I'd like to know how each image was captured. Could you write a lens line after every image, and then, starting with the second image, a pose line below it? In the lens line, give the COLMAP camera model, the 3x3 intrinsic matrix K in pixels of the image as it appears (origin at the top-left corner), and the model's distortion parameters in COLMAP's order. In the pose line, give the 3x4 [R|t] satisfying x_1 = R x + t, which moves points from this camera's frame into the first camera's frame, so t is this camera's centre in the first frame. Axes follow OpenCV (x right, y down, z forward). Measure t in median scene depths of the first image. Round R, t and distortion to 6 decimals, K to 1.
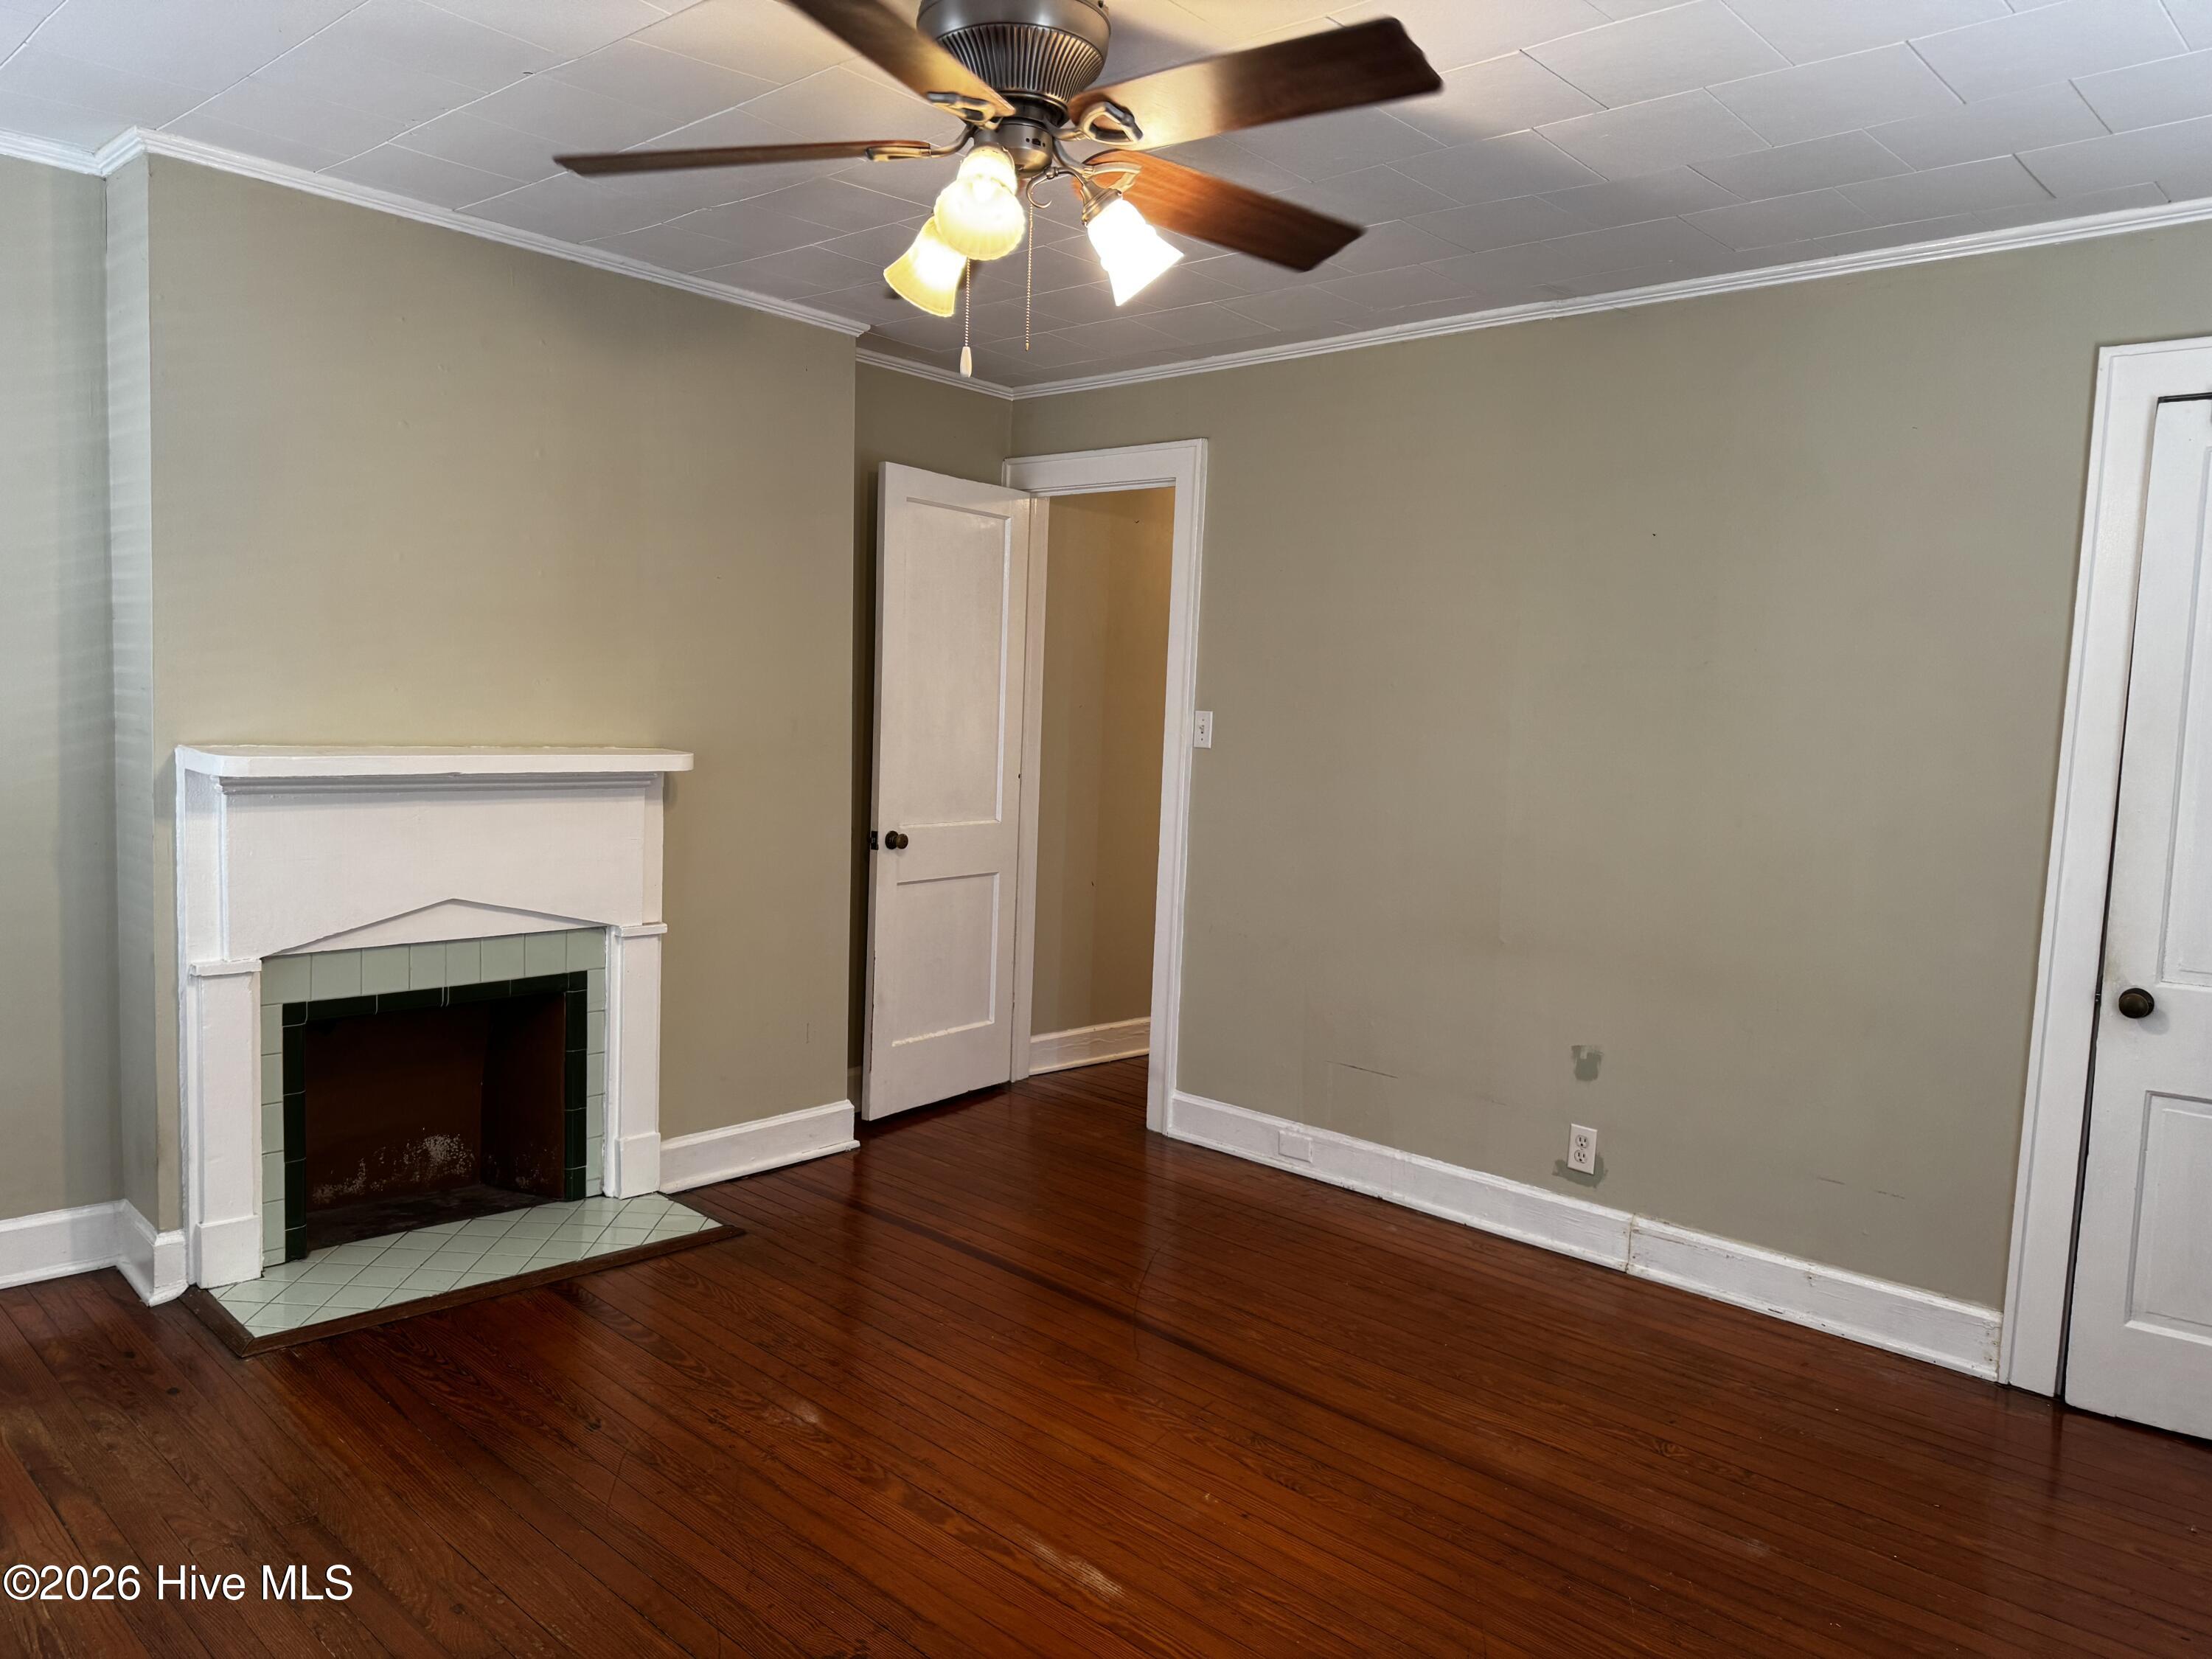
lens RADIAL K [[1559.9, 0, 1095.8], [0, 1559.9, 832.7], [0, 0, 1]] dist [0.072631, -0.079246]
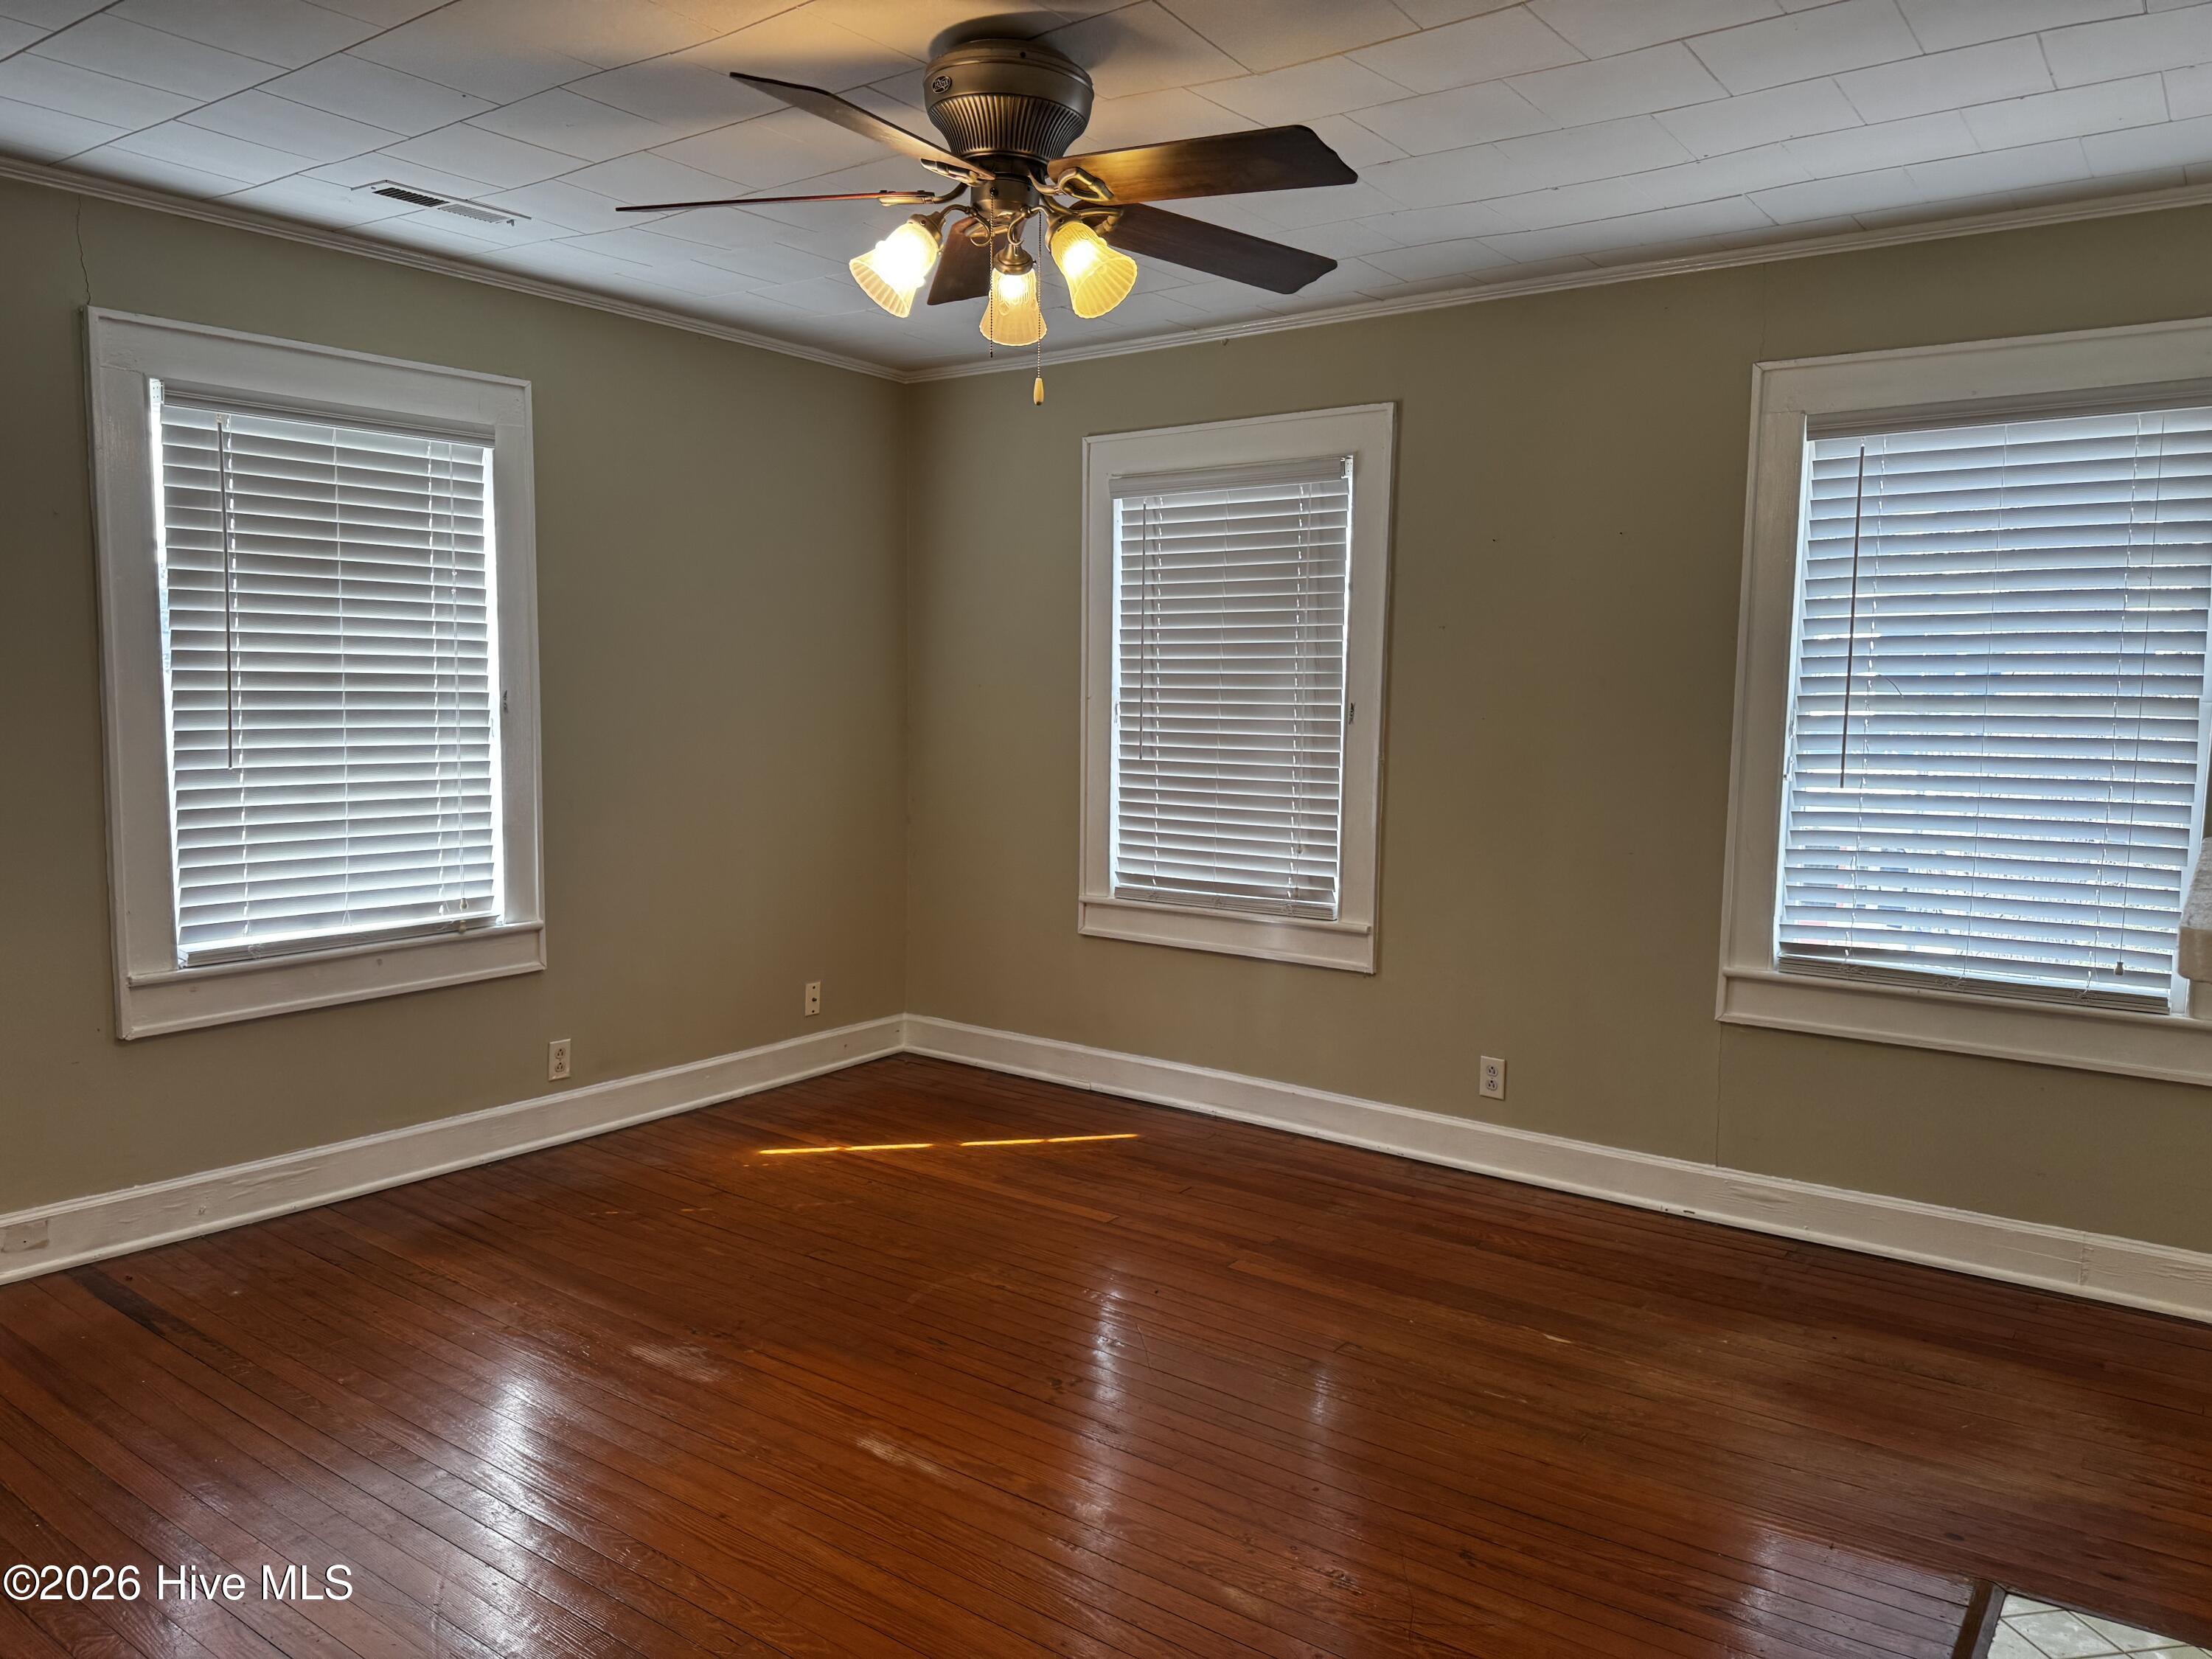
lens RADIAL K [[1559.9, 0, 1095.8], [0, 1559.9, 832.7], [0, 0, 1]] dist [0.072631, -0.079246]
pose [[-0.991153, -0.041235, -0.126158, 0.005424], [-0.063687, 0.981698, 0.179481, -0.124261], [0.116448, 0.185927, -0.975639, 1.440087]]
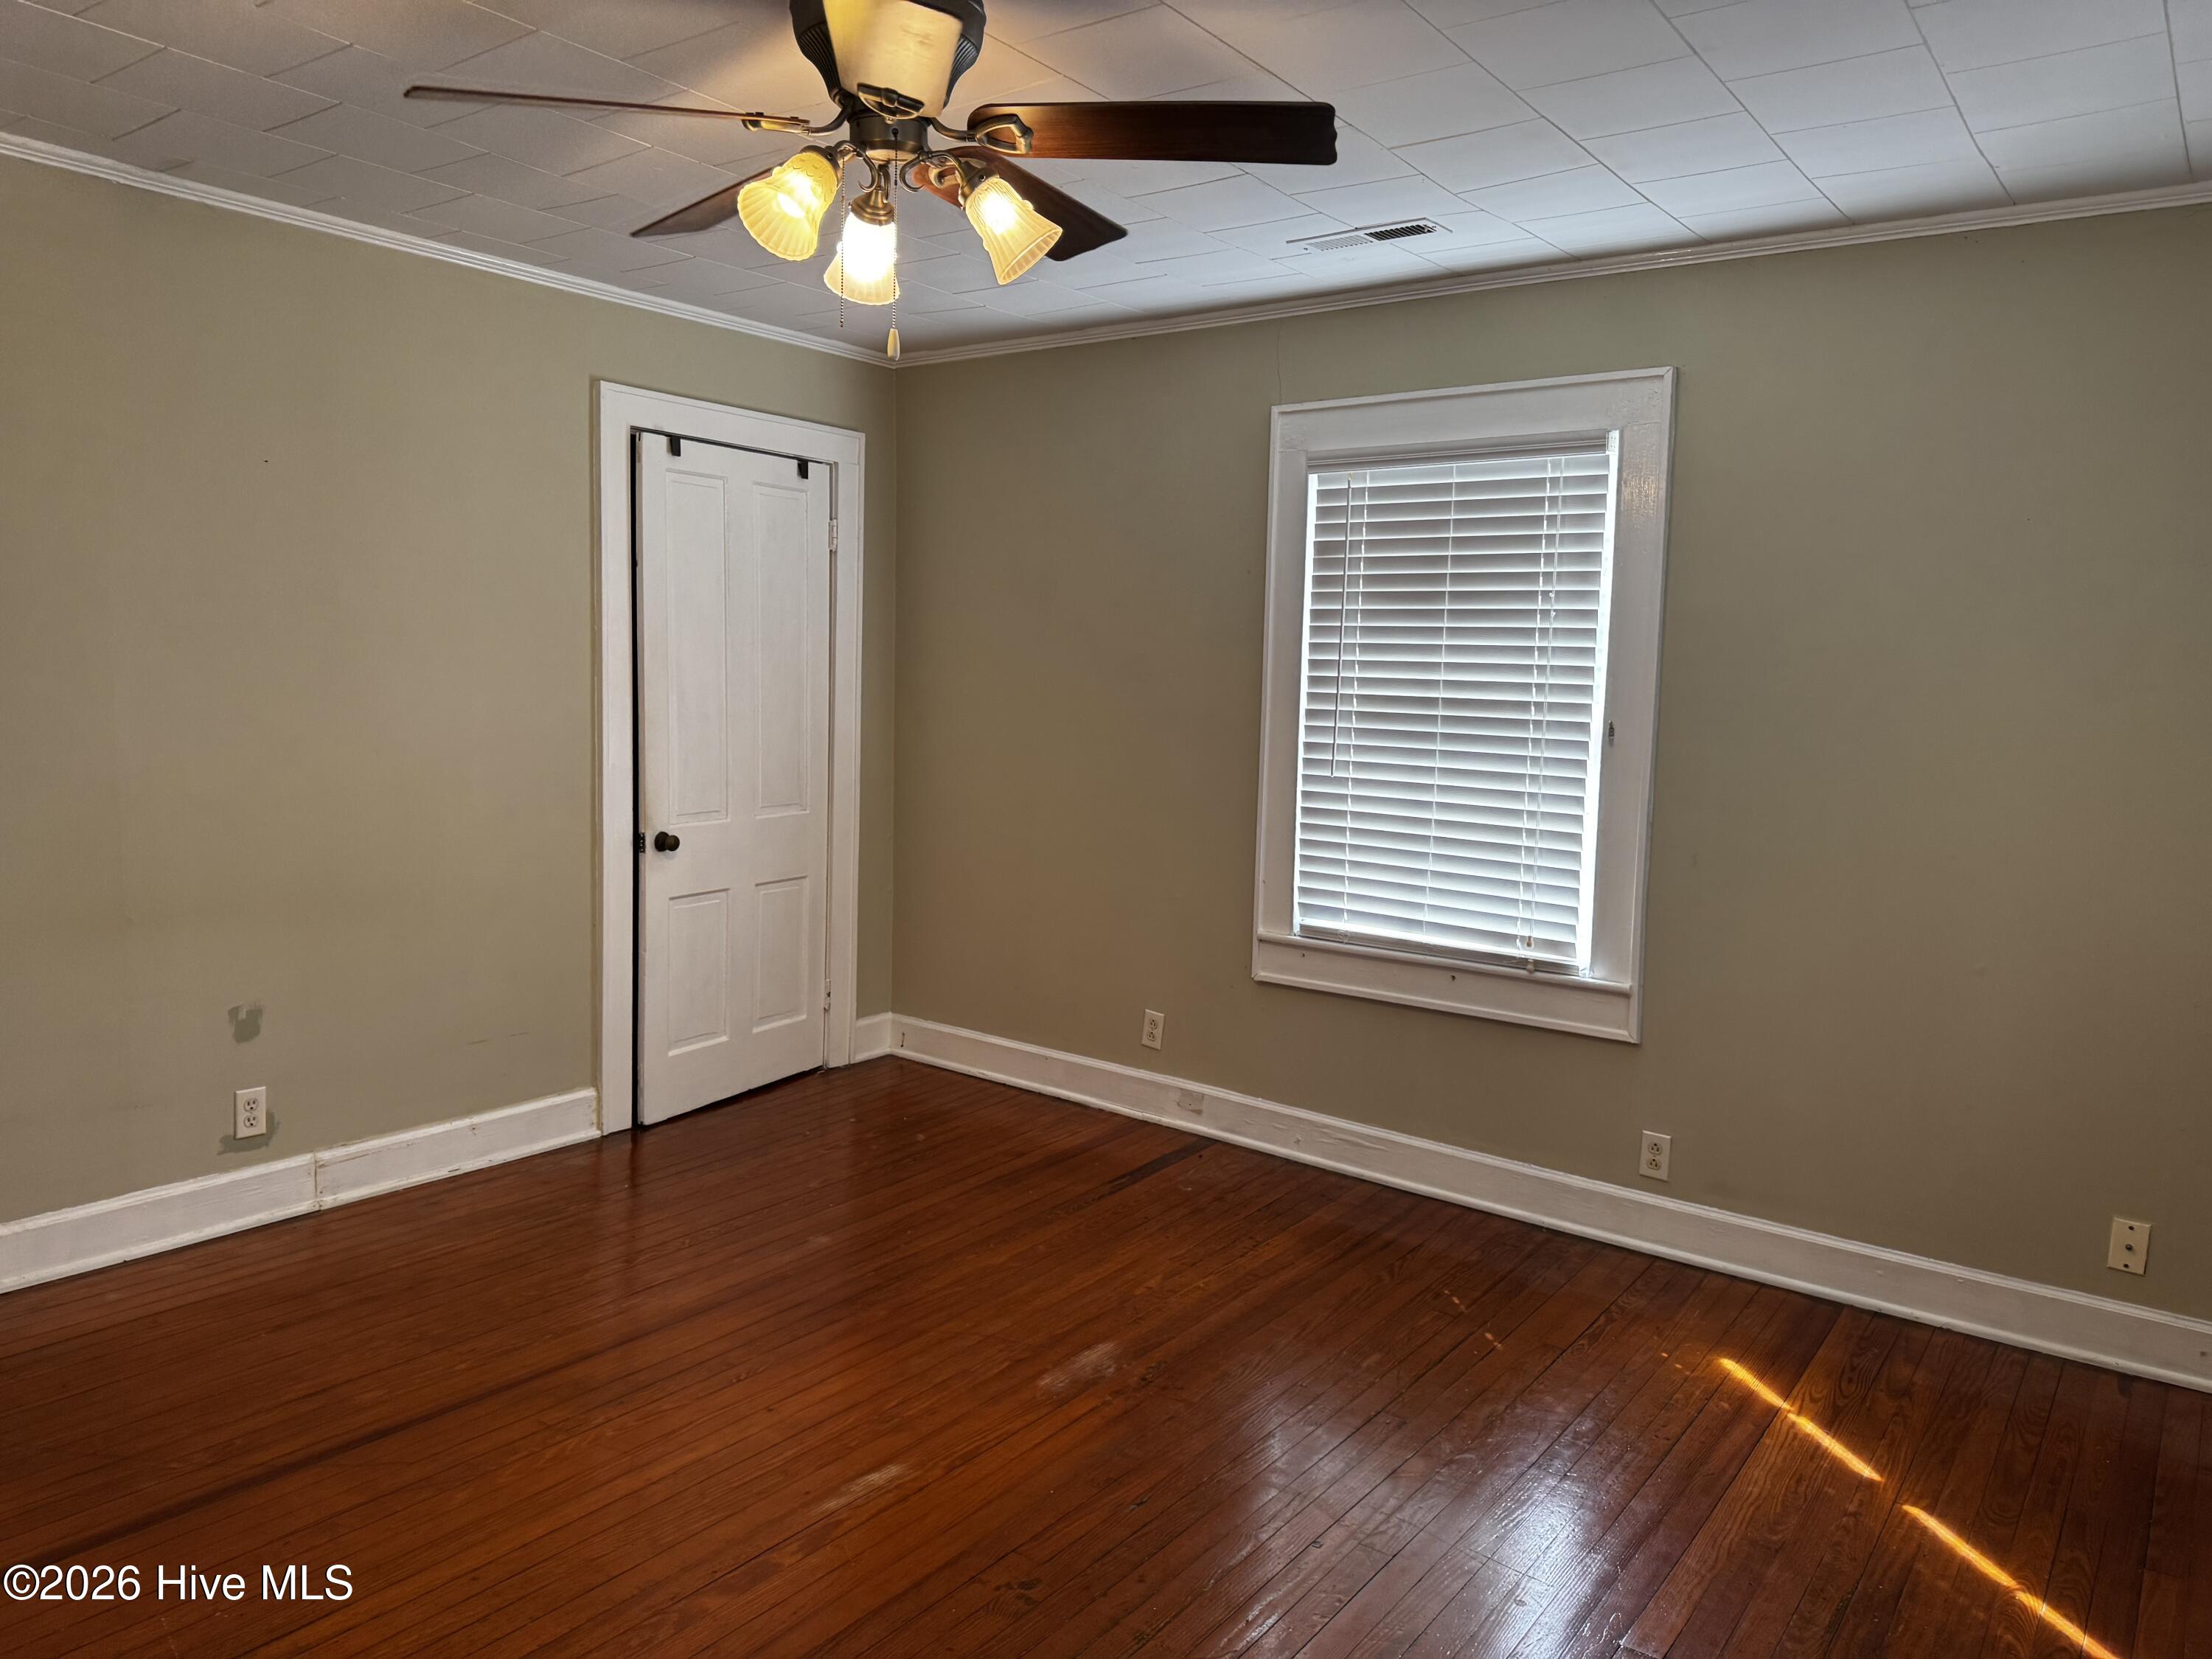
lens RADIAL K [[1559.9, 0, 1095.8], [0, 1559.9, 832.7], [0, 0, 1]] dist [0.072631, -0.079246]
pose [[-0.115365, -0.149097, 0.982070, -0.728442], [0.049490, 0.986580, 0.155595, -0.095781], [-0.992090, 0.066553, -0.106438, 0.660554]]
